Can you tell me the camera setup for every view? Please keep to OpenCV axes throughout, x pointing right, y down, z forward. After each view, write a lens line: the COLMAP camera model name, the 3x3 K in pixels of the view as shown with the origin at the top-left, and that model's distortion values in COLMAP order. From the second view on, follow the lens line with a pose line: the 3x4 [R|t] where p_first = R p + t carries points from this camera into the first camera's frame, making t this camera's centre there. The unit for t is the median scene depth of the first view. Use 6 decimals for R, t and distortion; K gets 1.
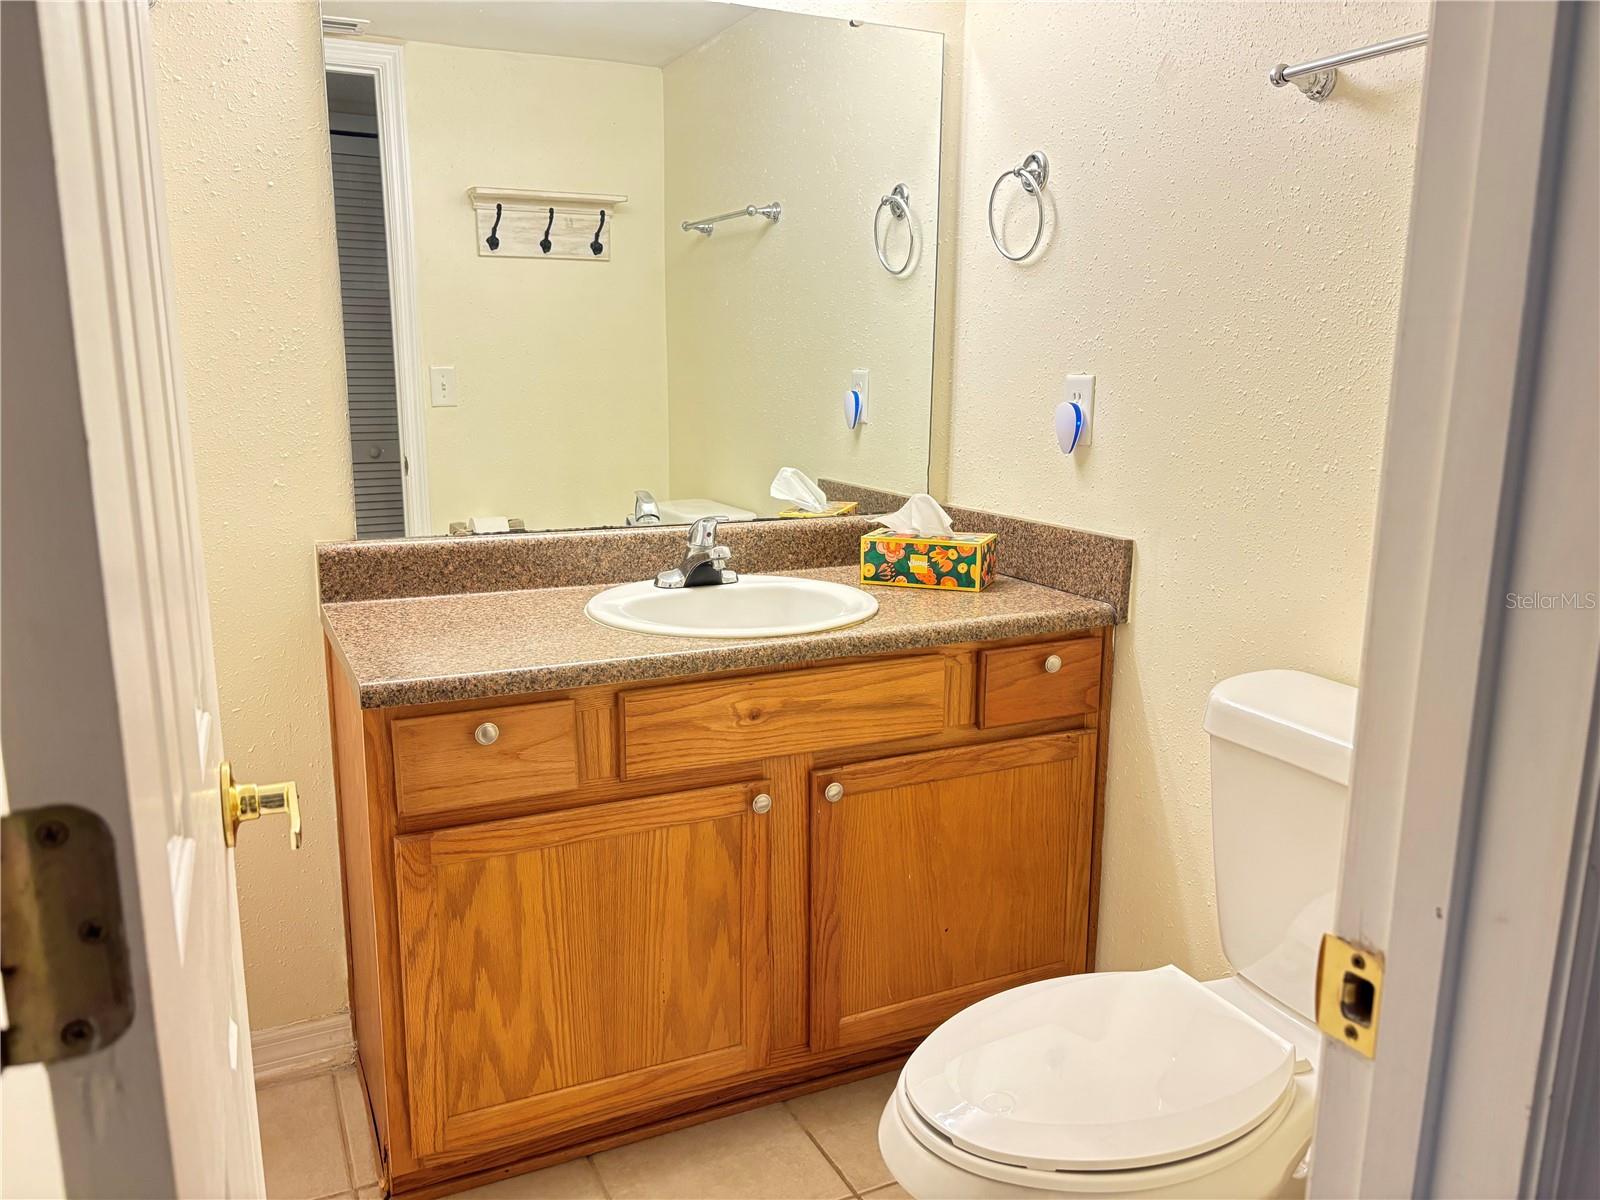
lens RADIAL K [[1213.9, 0, 802.3], [0, 1213.9, 608.8], [0, 0, 1]] dist [0.039938, -0.045800]
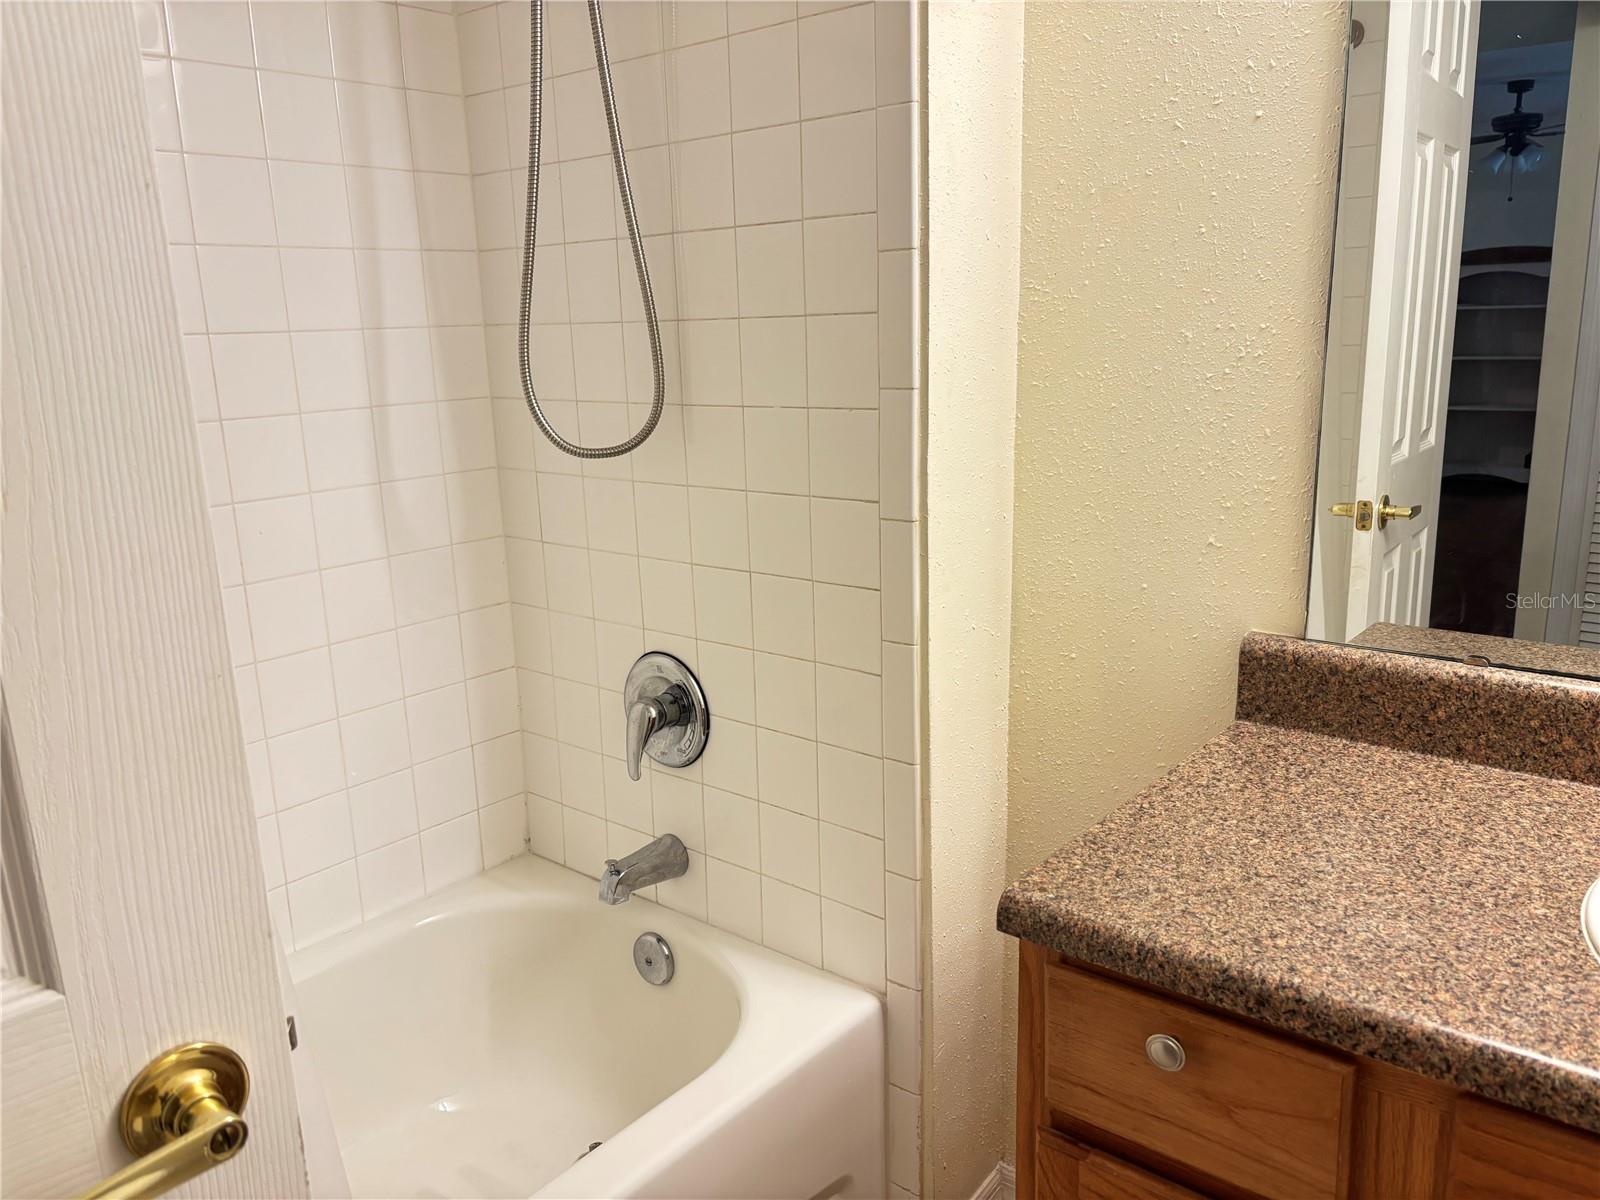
lens RADIAL K [[1213.9, 0, 802.3], [0, 1213.9, 608.8], [0, 0, 1]] dist [0.039938, -0.045800]
pose [[0.400816, 0.190066, -0.896226, 0.122090], [-0.144831, 0.979088, 0.142867, -0.130690], [0.904638, 0.072538, 0.419961, 0.477760]]
